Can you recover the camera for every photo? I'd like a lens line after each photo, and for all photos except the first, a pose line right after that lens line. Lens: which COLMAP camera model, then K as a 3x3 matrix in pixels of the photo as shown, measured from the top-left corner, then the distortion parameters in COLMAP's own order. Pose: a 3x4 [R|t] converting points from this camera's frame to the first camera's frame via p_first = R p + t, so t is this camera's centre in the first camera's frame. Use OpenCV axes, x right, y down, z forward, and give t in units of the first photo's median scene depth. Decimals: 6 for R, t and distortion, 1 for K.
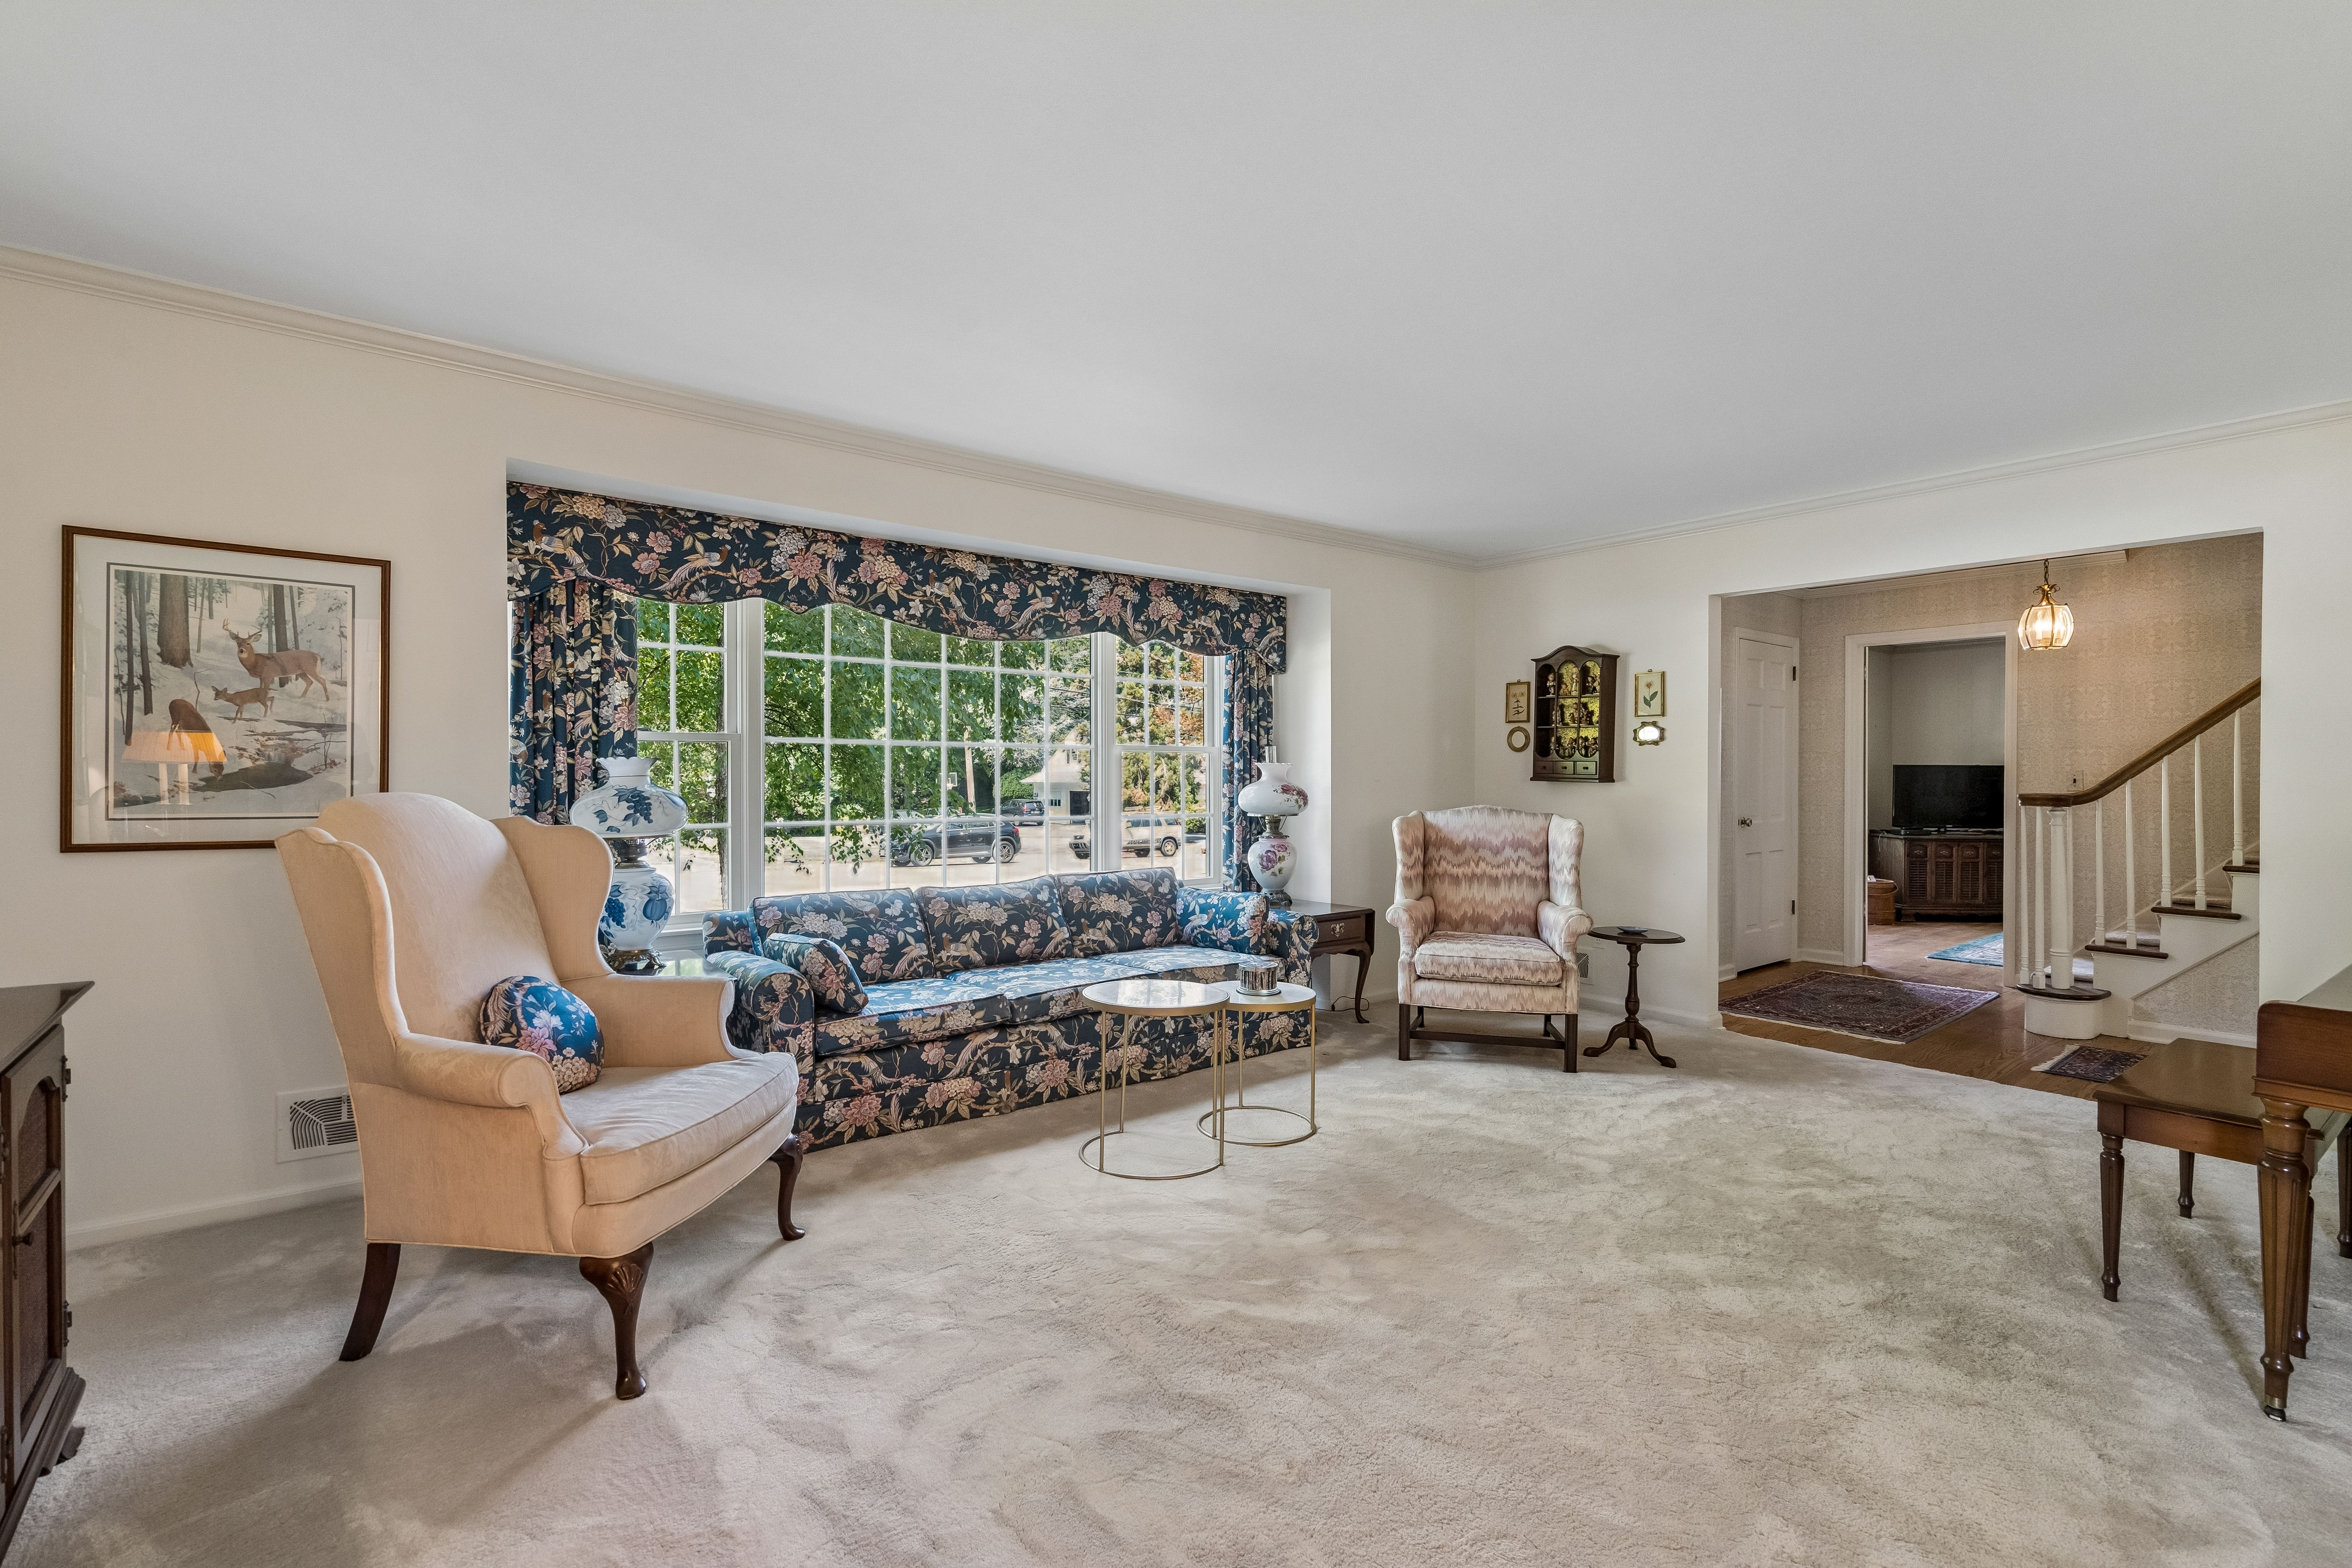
lens RADIAL K [[1081.9, 0, 1185.1], [0, 1081.9, 777.2], [0, 0, 1]] dist [-0.012439, 0.000419]
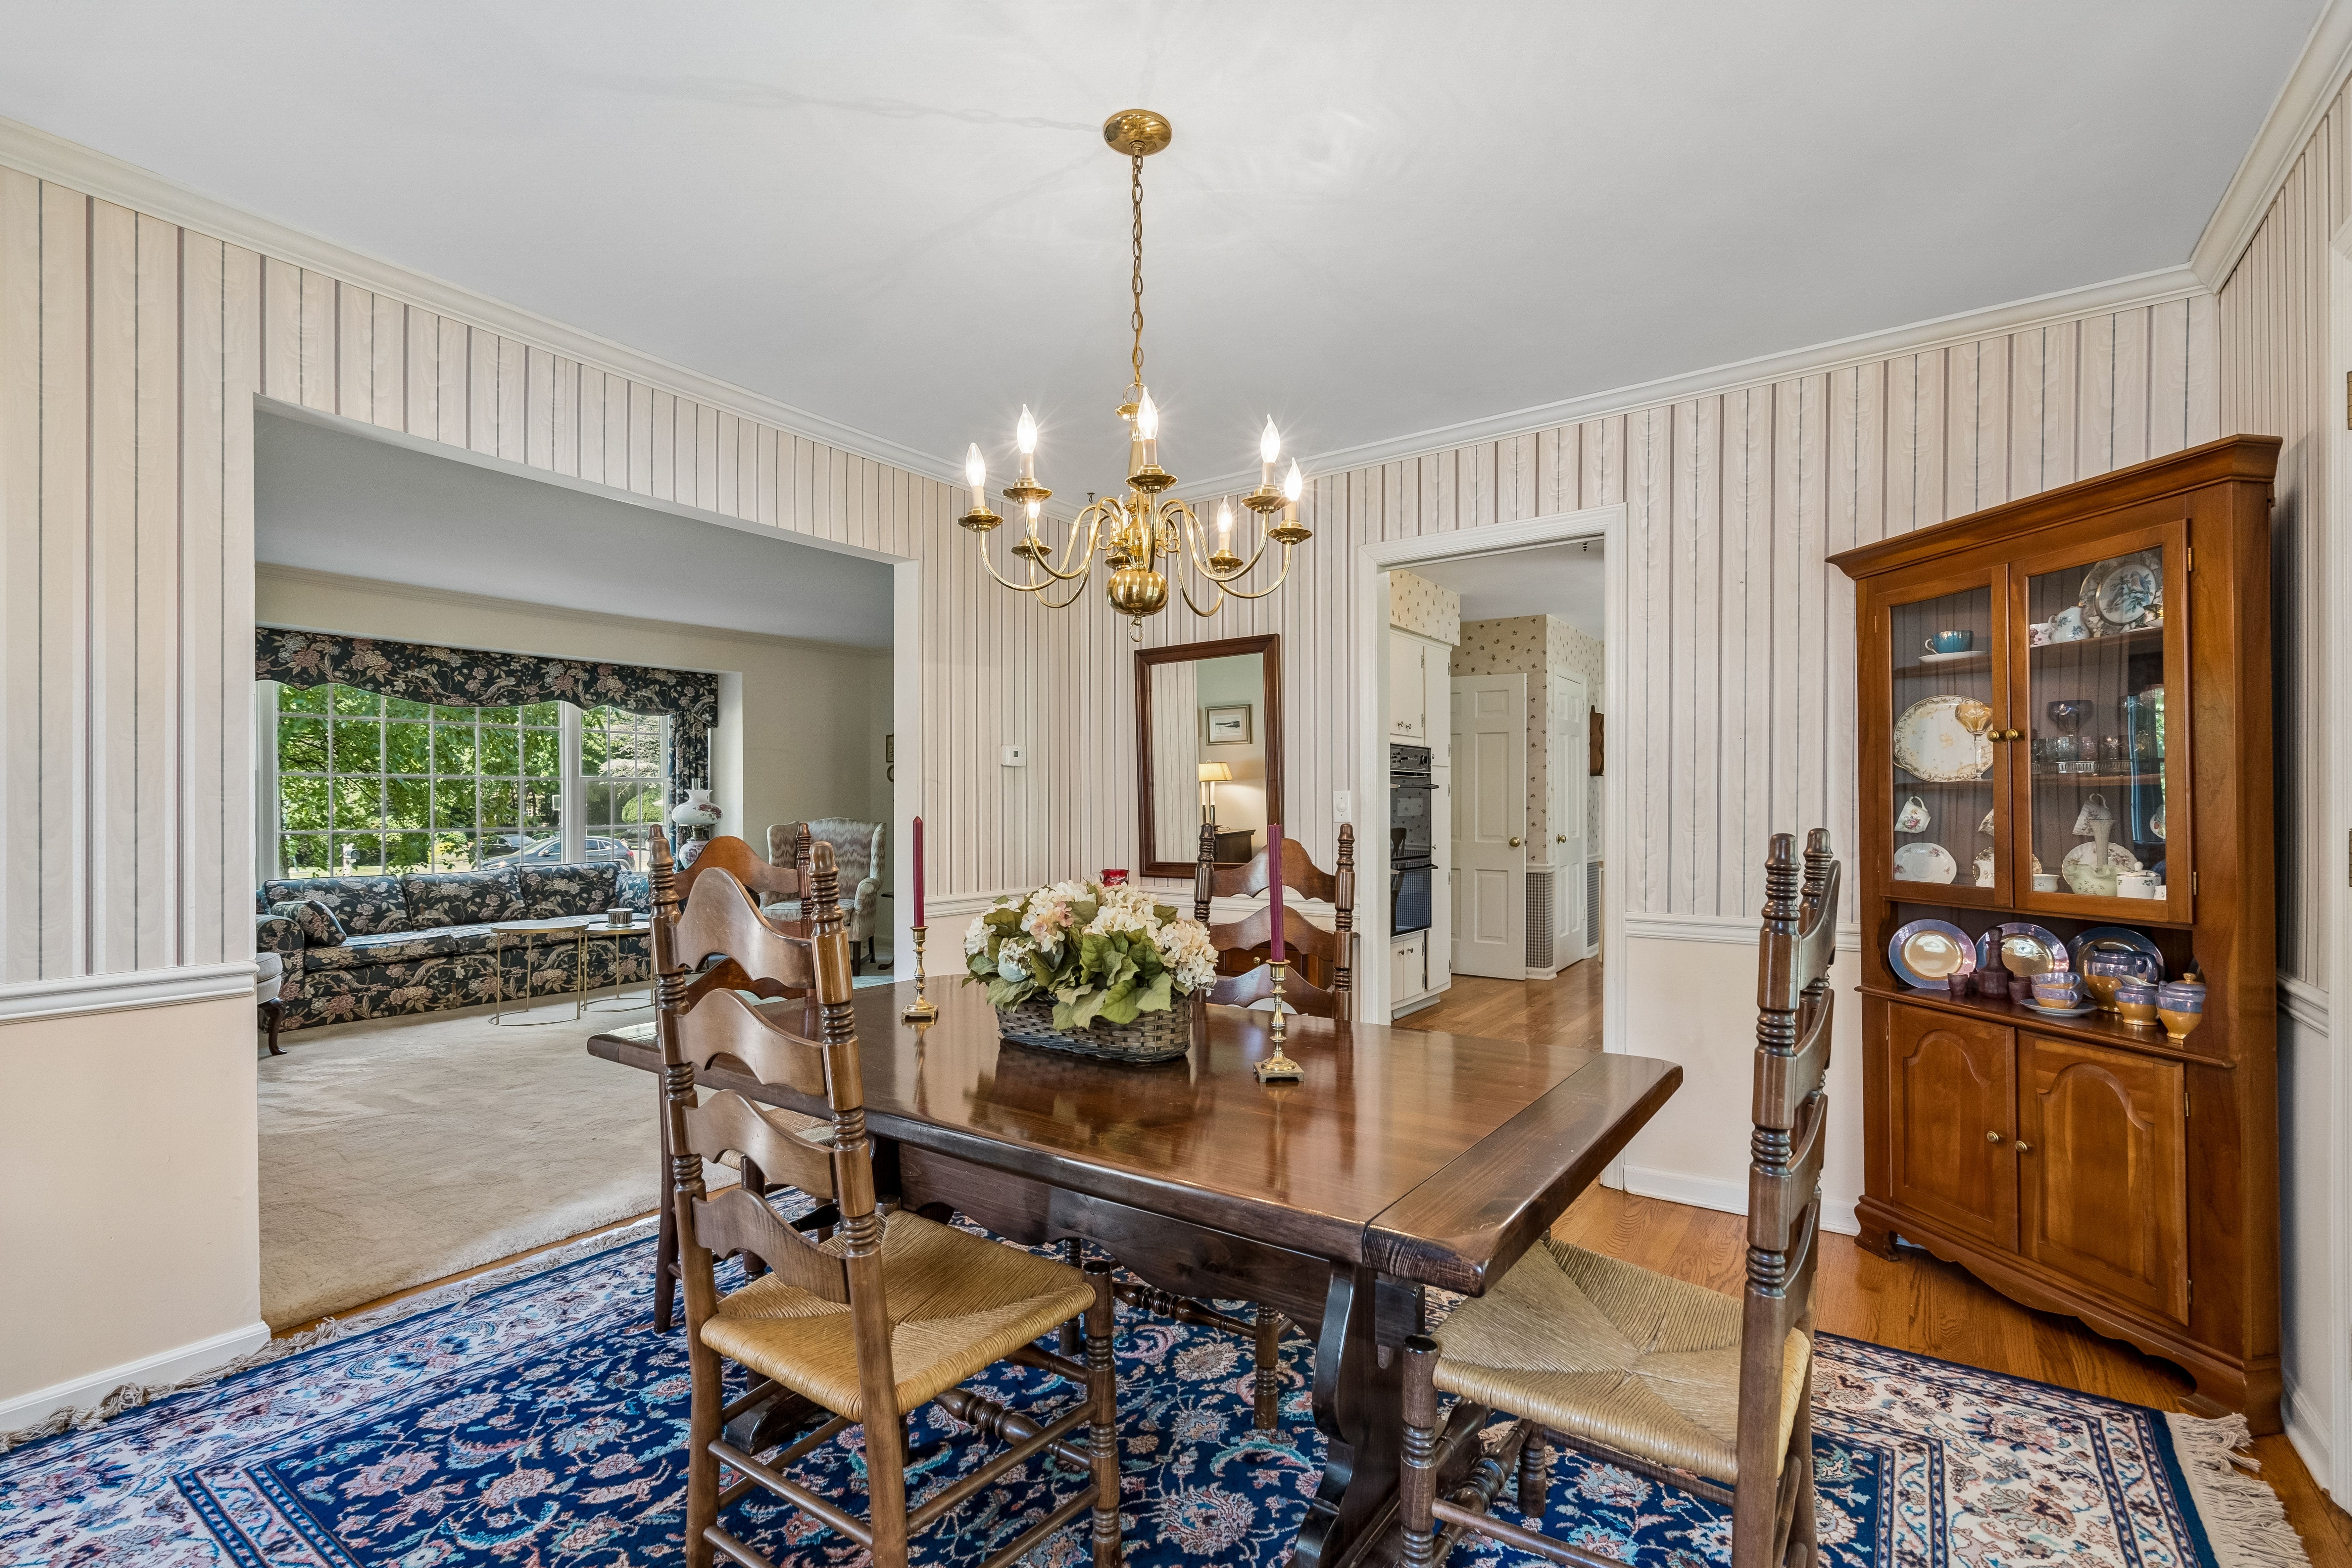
lens RADIAL K [[1071.5, 0, 1177.2], [0, 1071.5, 802.8], [0, 0, 1]] dist [-0.002253, 0.001154]
pose [[0.958120, -0.002753, 0.286354, 0.348833], [0.001591, 0.999990, 0.004288, -0.000688], [-0.286363, -0.003653, 0.958114, -0.706422]]
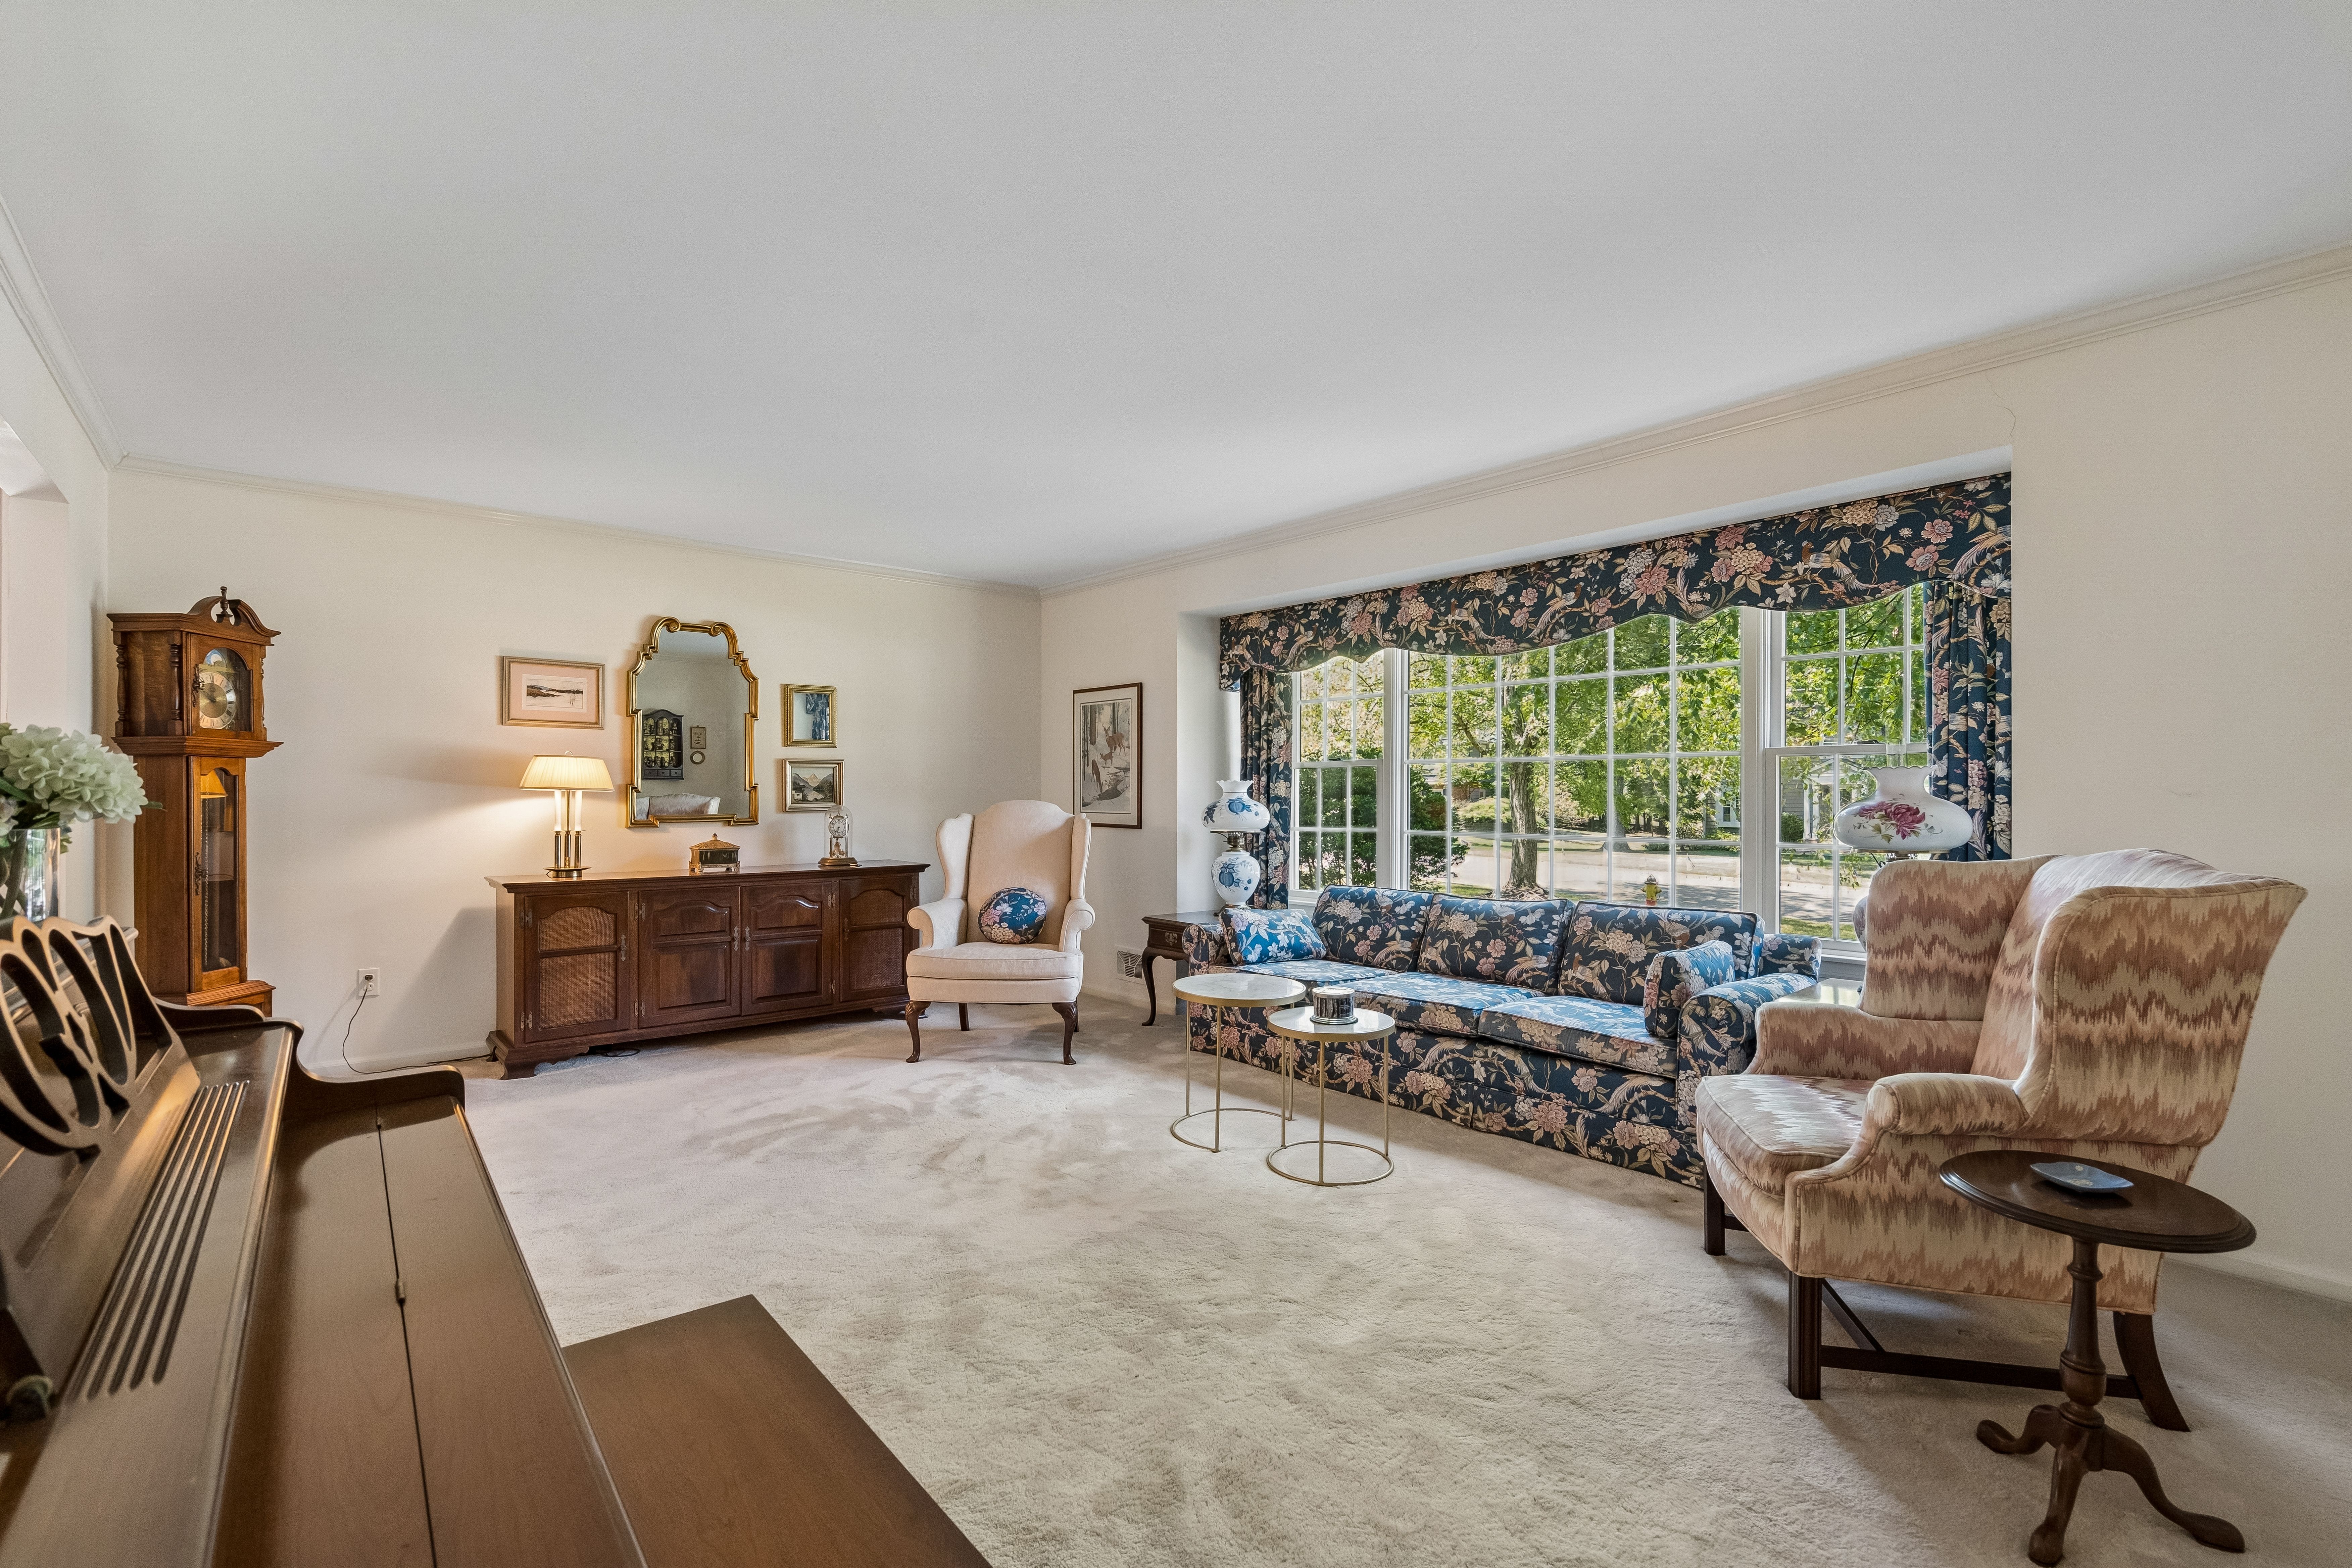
lens RADIAL K [[1071.5, 0, 1177.2], [0, 1071.5, 802.8], [0, 0, 1]] dist [-0.002253, 0.001154]
pose [[0.028619, 0.004790, -0.999579, 0.816109], [0.001522, 0.999987, 0.004836, 0.004363], [0.999589, -0.001660, 0.028611, 0.694321]]
